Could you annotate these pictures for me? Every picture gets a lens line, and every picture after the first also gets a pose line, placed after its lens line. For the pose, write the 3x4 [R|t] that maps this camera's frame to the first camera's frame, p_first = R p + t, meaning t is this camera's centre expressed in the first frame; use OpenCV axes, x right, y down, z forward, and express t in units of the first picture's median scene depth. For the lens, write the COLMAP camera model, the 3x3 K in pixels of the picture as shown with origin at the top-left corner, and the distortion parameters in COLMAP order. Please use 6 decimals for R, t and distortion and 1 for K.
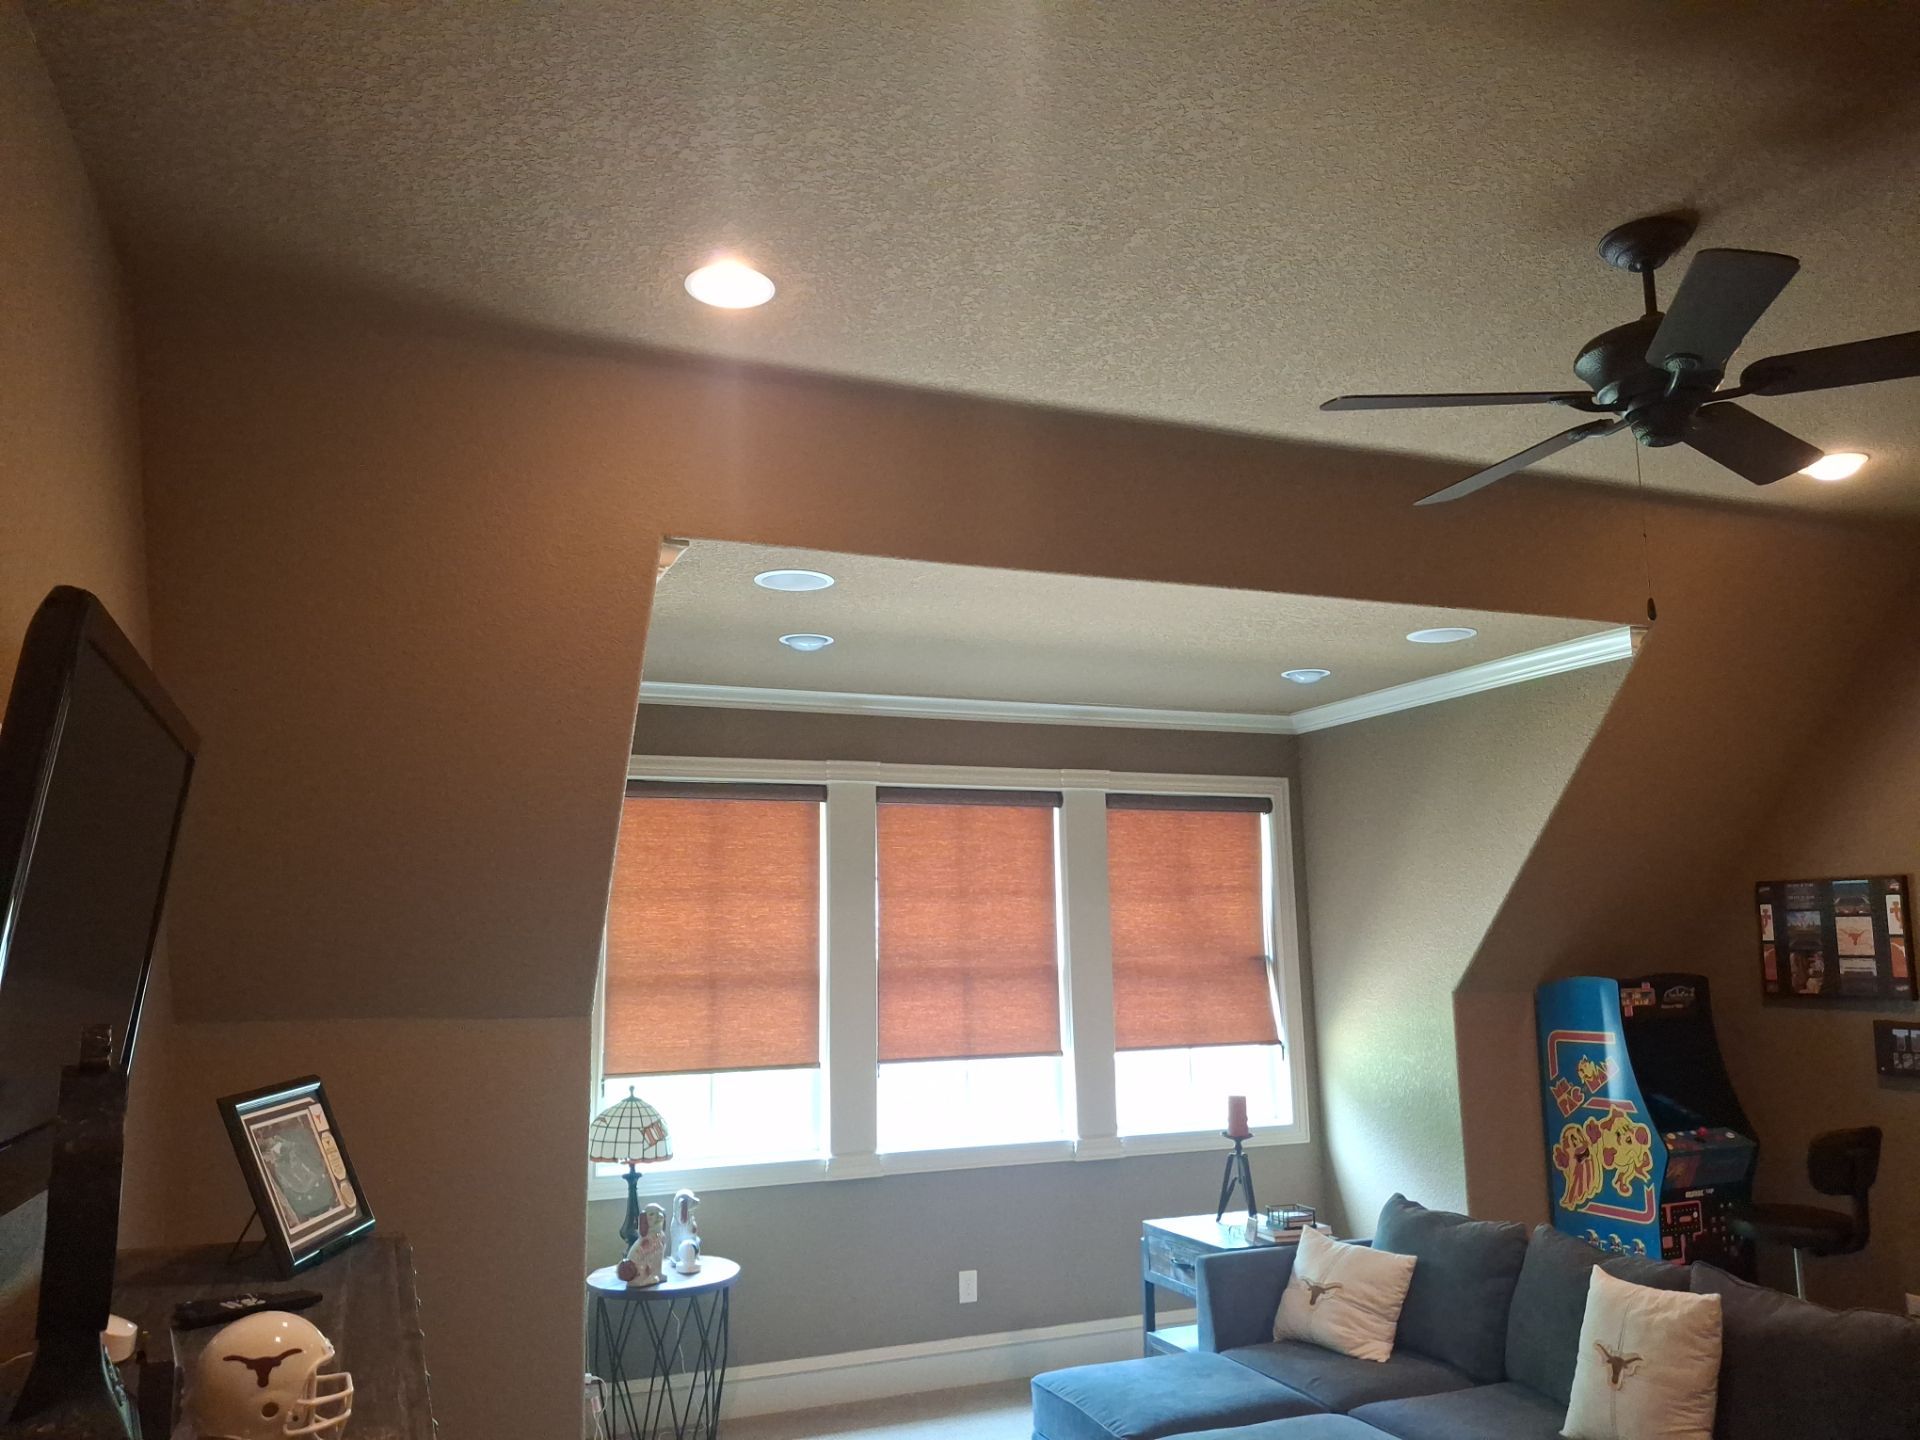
lens RADIAL K [[1442.2, 0, 970.8], [0, 1442.2, 713.0], [0, 0, 1]] dist [0.123960, -0.180343]
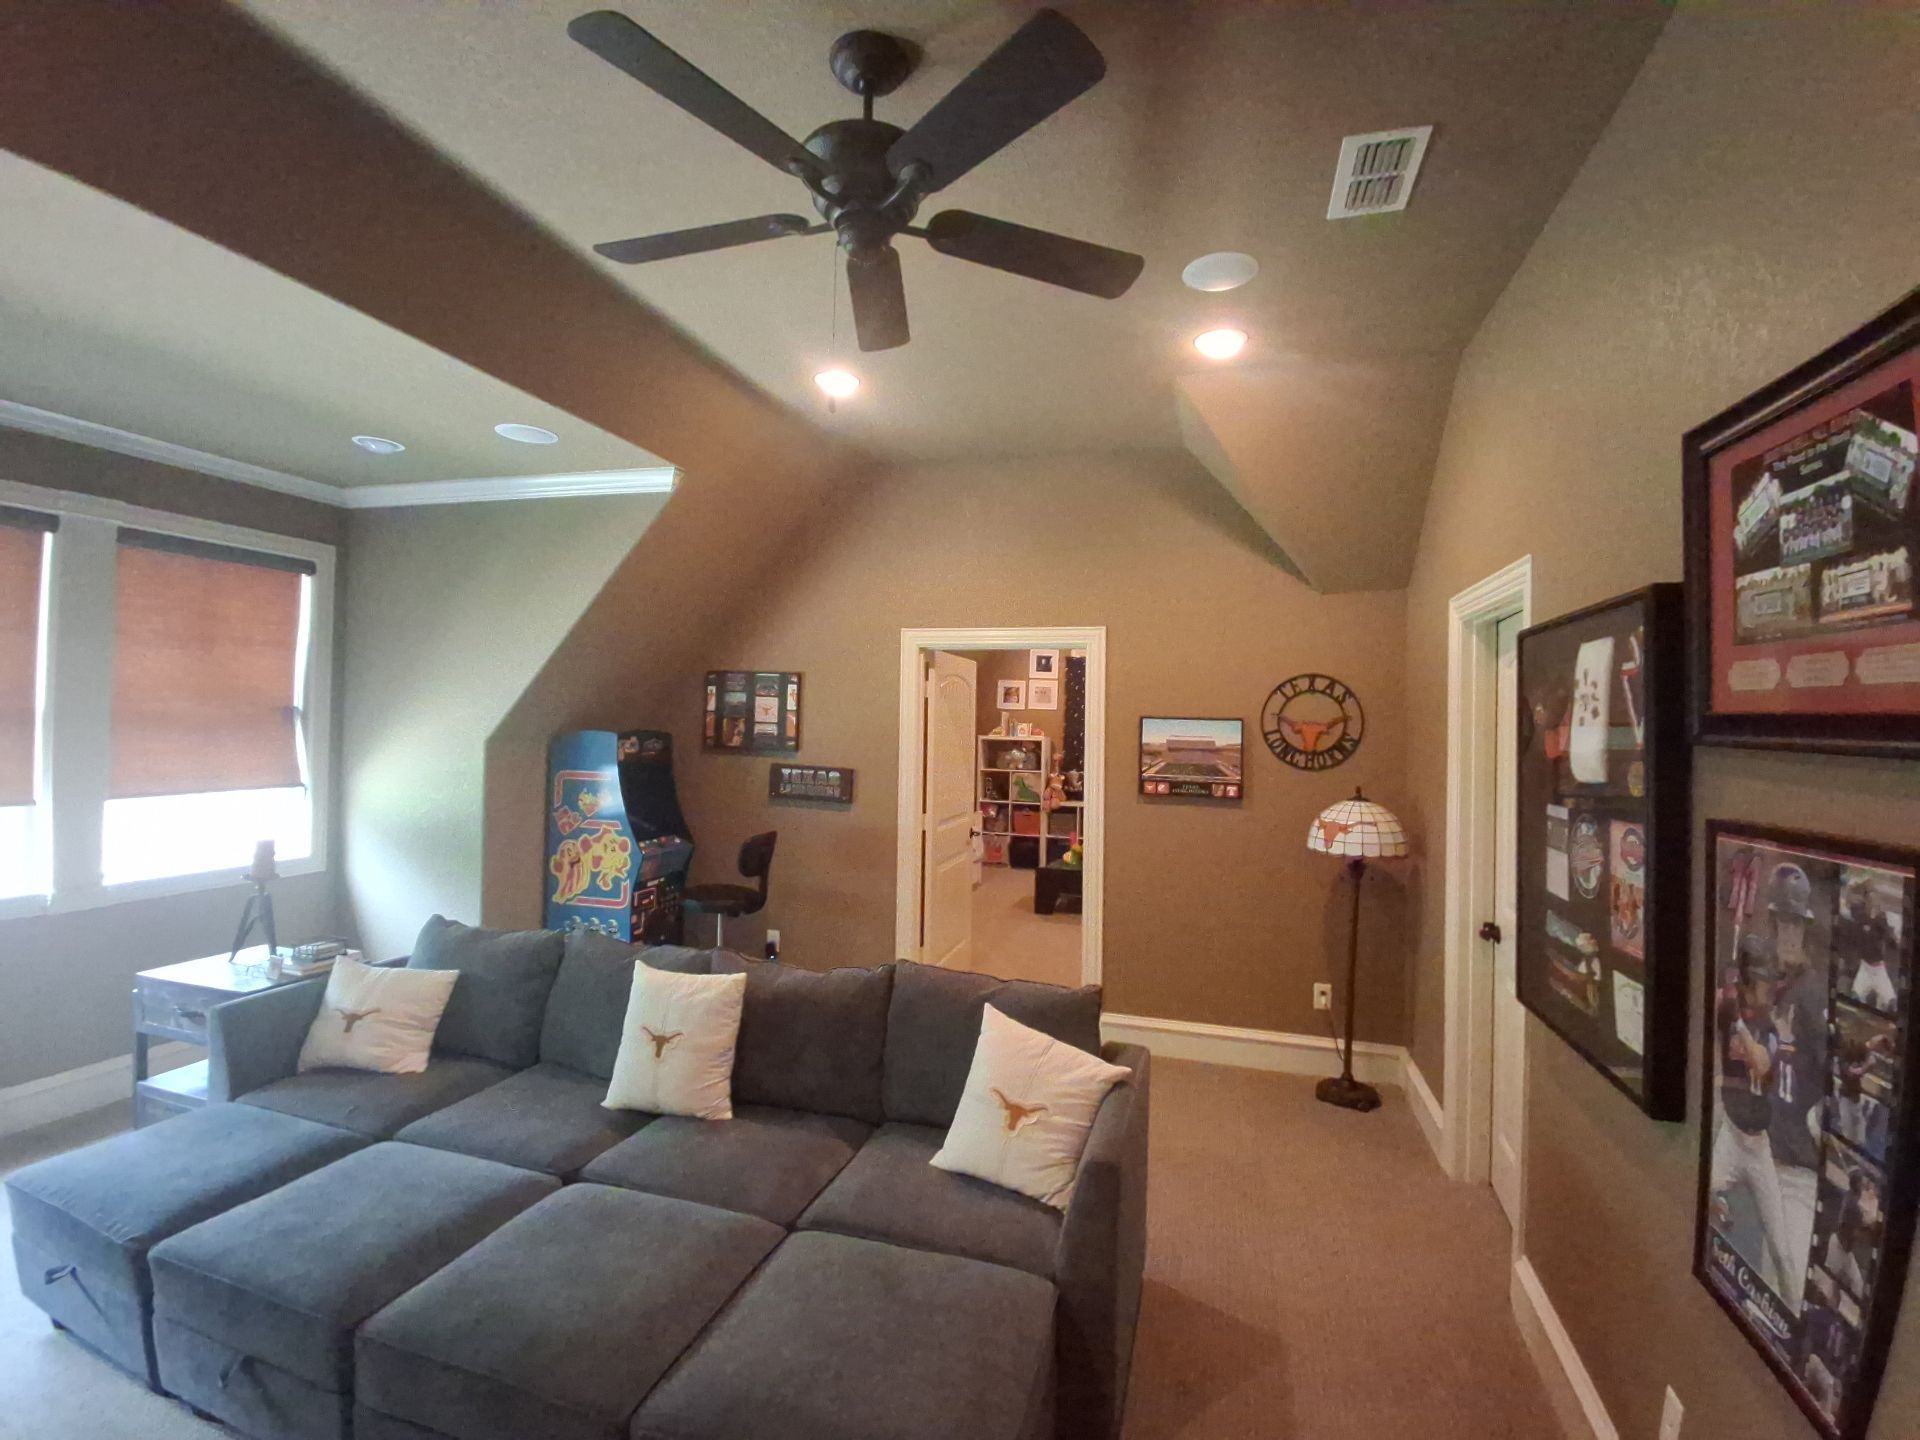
lens RADIAL K [[881.3, 0, 964.3], [0, 881.3, 711.1], [0, 0, 1]] dist [0.016025, -0.034308]
pose [[0.627131, 0.046762, 0.777509, 0.010814], [-0.162300, 0.984132, 0.071720, 0.054057], [-0.761817, -0.171167, 0.624769, 0.268727]]
